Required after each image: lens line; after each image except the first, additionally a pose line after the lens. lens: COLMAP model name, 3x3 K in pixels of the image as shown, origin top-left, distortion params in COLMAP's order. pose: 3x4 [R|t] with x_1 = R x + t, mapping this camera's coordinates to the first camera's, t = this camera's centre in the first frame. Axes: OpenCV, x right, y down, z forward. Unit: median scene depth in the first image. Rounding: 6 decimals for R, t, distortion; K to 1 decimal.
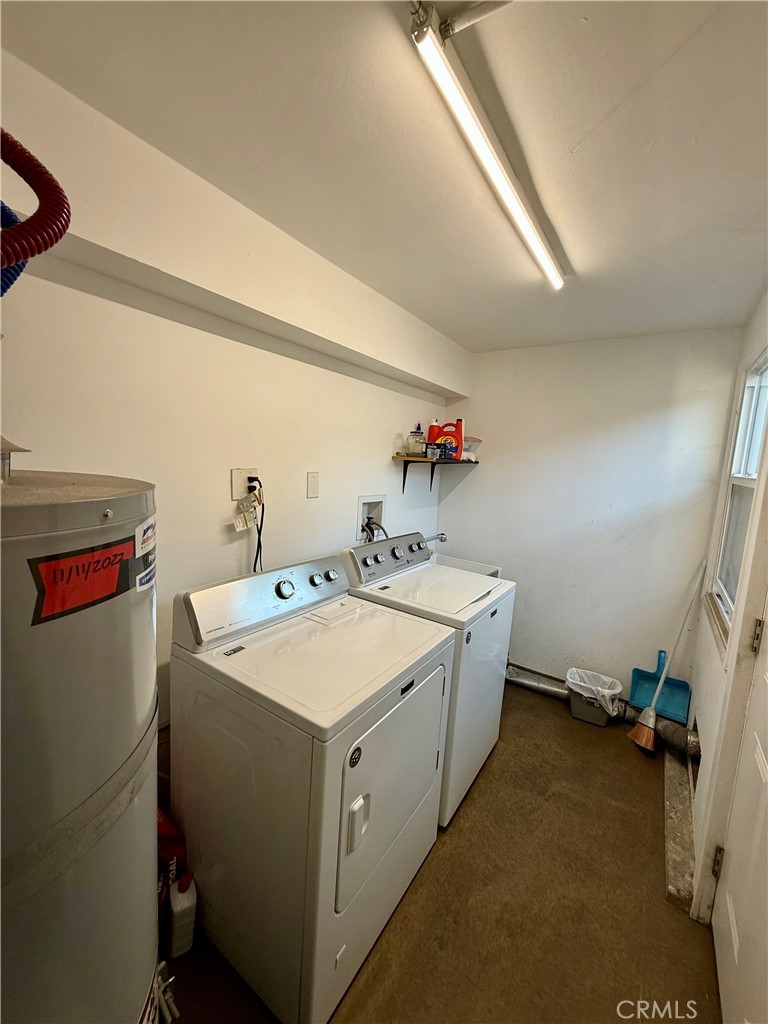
lens RADIAL K [[404.2, 0, 386.0], [0, 404.2, 505.9], [0, 0, 1]] dist [0.000558, -0.000217]
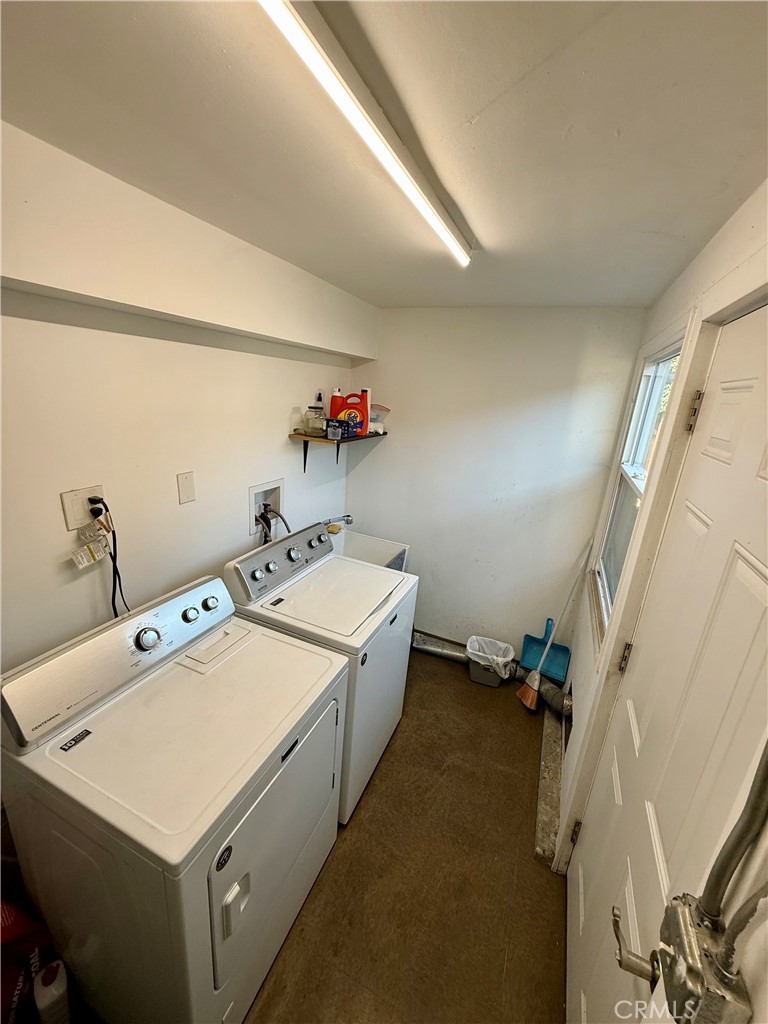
lens RADIAL K [[404.2, 0, 386.0], [0, 404.2, 505.9], [0, 0, 1]] dist [0.000558, -0.000217]
pose [[0.982915, -0.038525, 0.179985, 0.079017], [0.005465, 0.983528, 0.180675, -0.170256], [-0.183980, -0.176605, 0.966934, 0.100677]]
